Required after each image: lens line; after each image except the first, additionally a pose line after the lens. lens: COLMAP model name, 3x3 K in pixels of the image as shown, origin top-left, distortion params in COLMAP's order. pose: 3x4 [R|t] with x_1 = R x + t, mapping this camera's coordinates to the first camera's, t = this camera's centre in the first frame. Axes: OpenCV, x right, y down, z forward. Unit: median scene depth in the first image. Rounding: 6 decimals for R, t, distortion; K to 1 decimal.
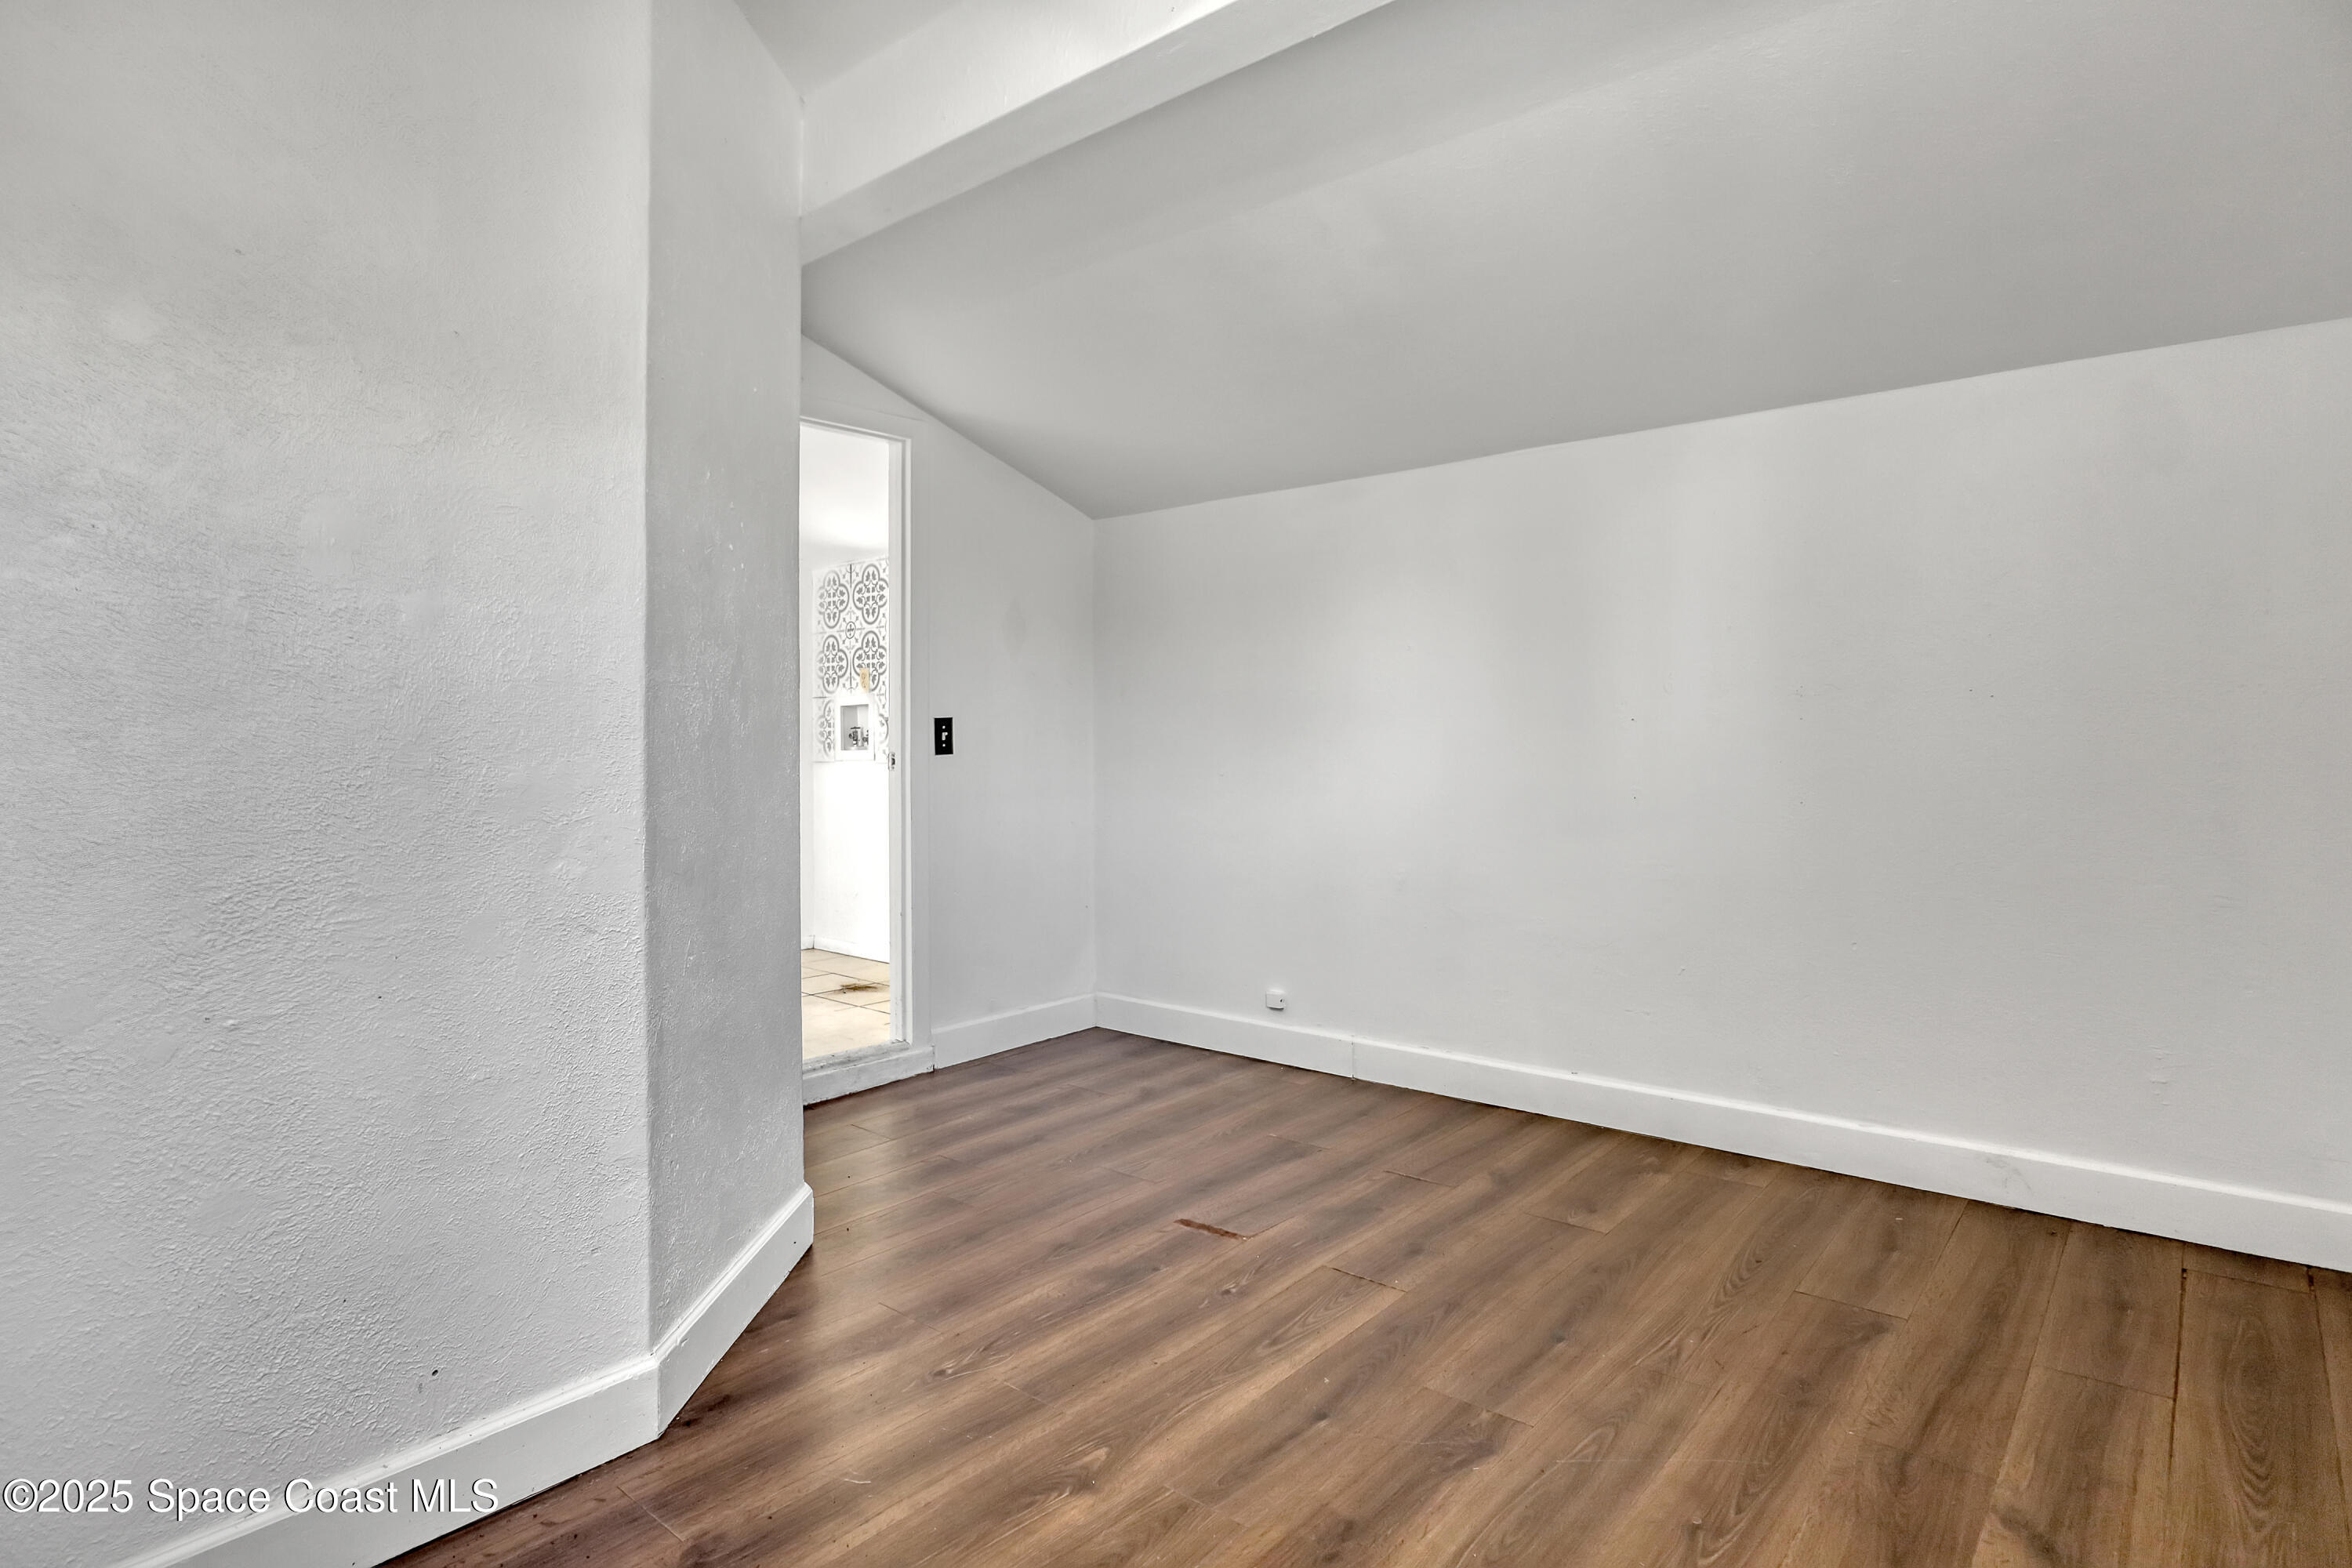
lens RADIAL K [[1229.9, 0, 1182.1], [0, 1229.9, 756.4], [0, 0, 1]] dist [-0.050049, 0.021522]
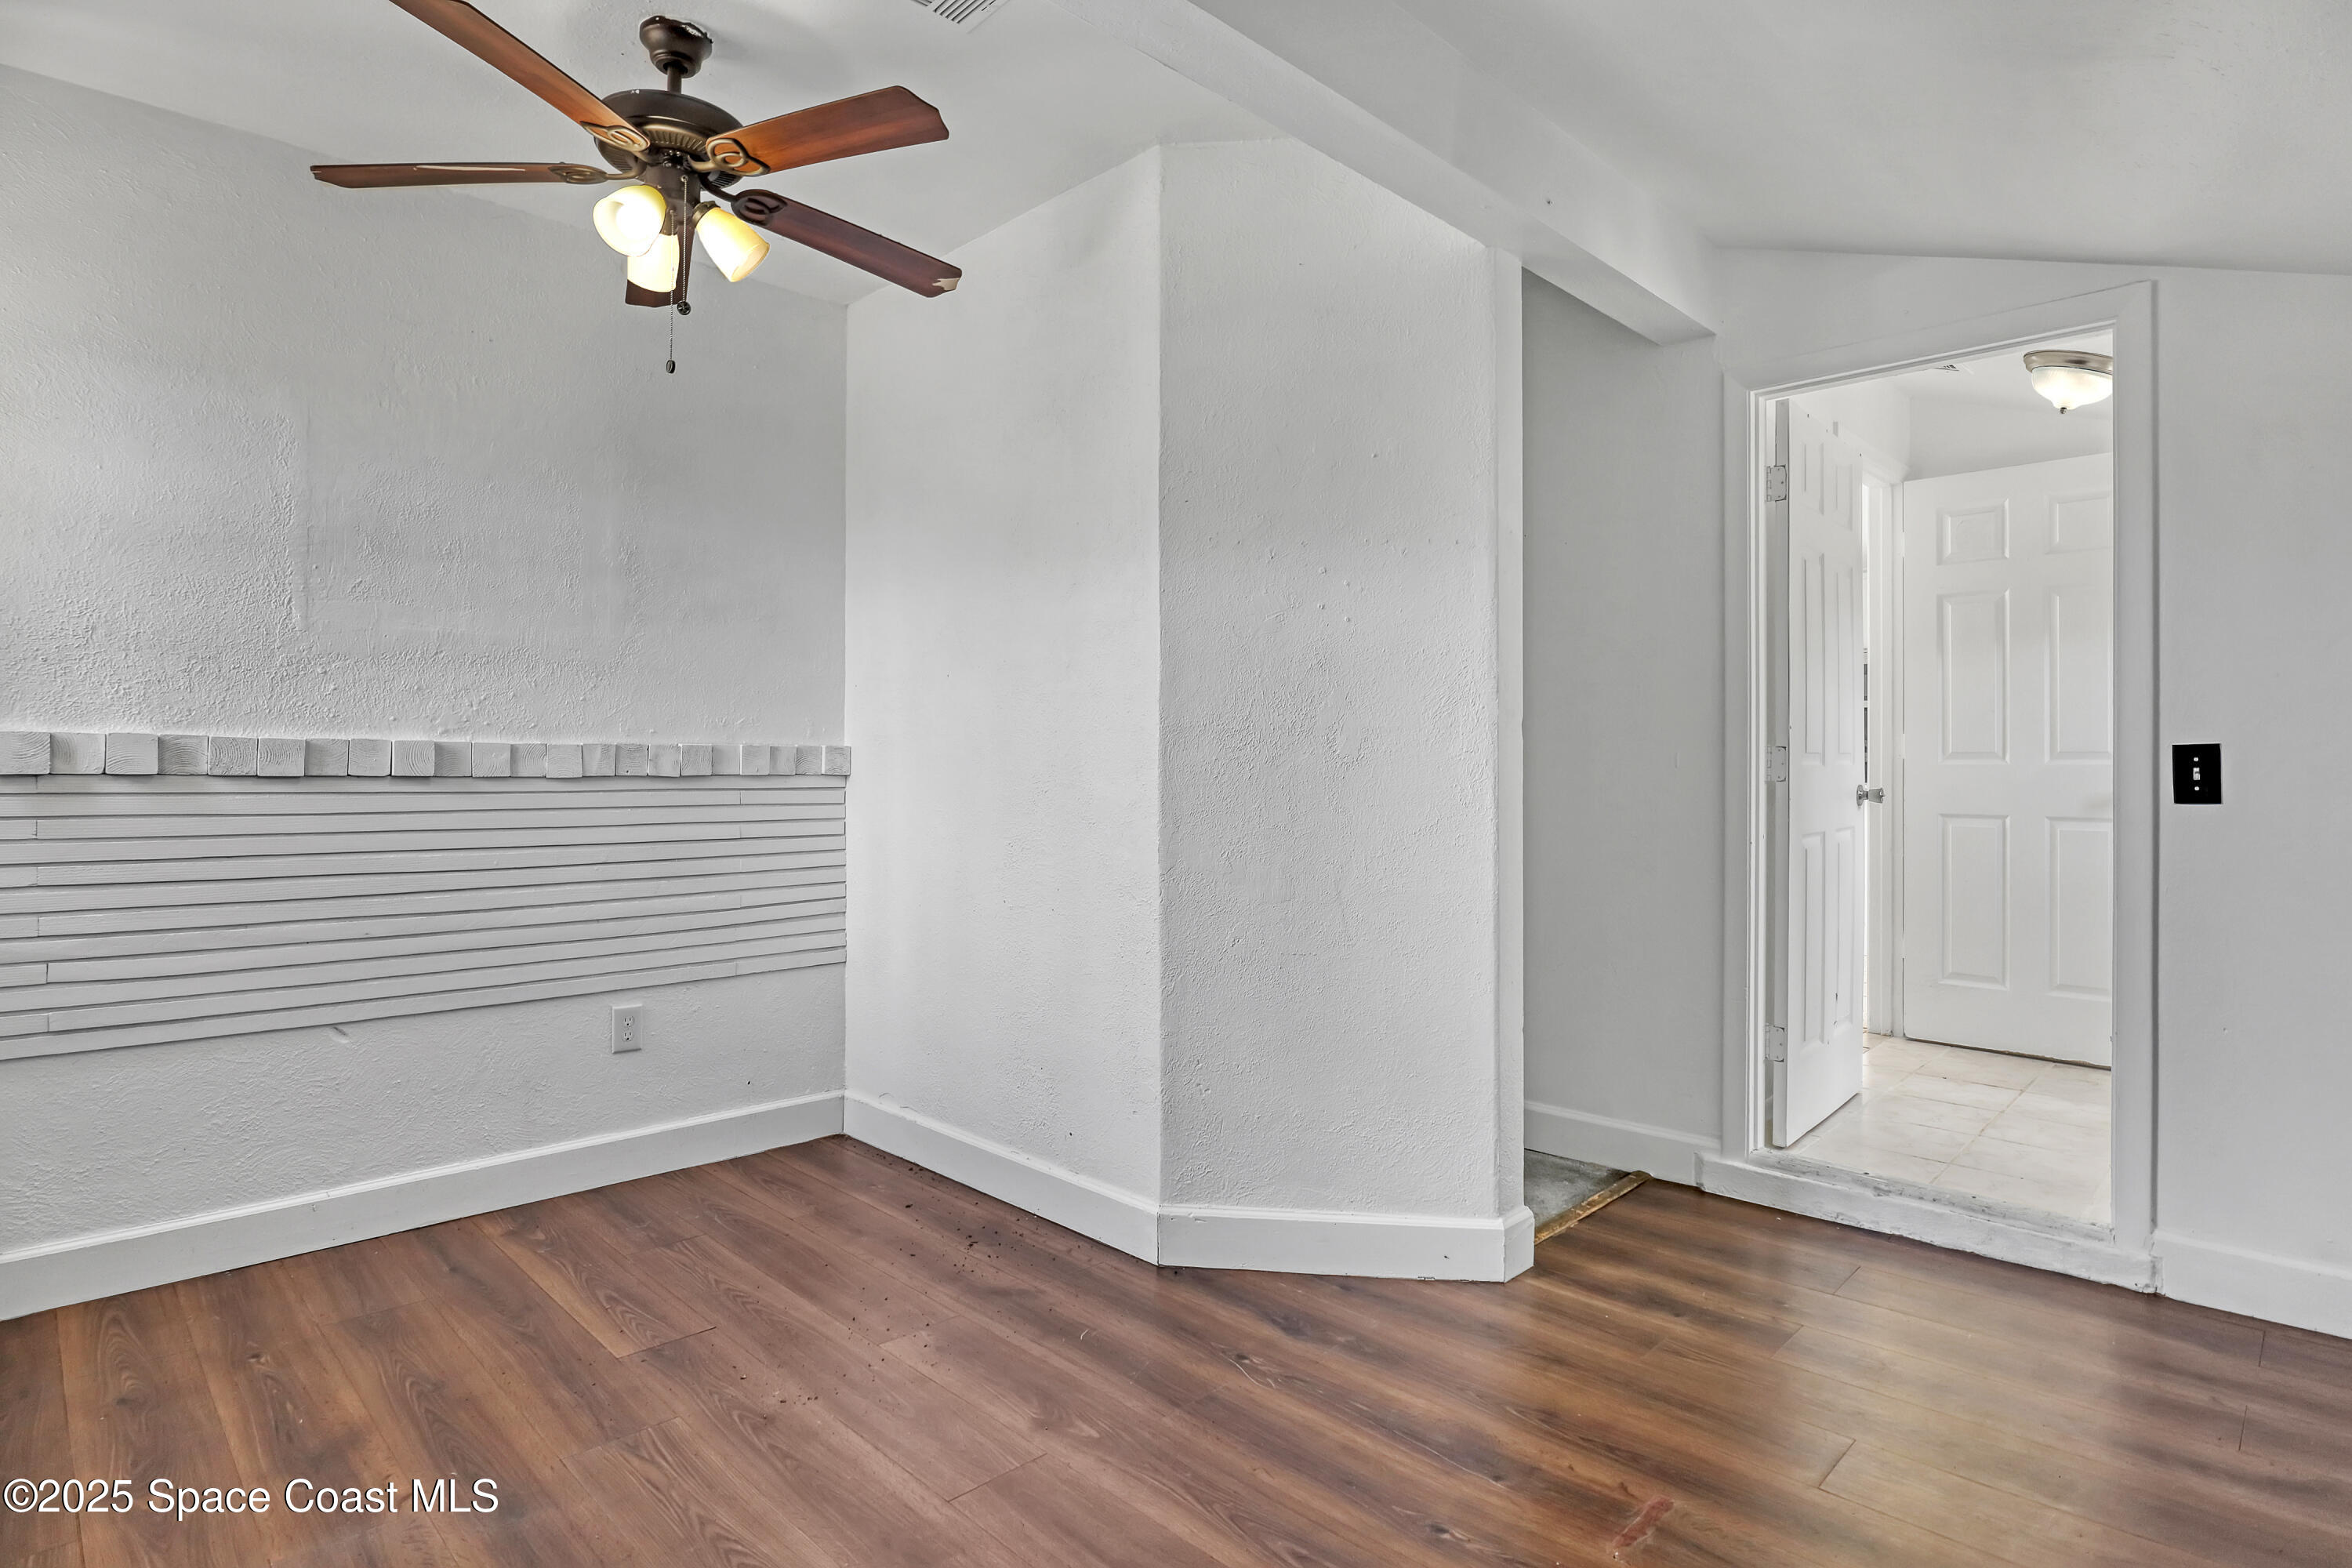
lens RADIAL K [[1229.9, 0, 1182.1], [0, 1229.9, 756.4], [0, 0, 1]] dist [-0.050049, 0.021522]
pose [[-0.091663, -0.002304, -0.995787, 0.831383], [-0.018549, 0.999828, -0.000606, -0.028027], [0.995617, 0.018415, -0.091690, 0.961409]]
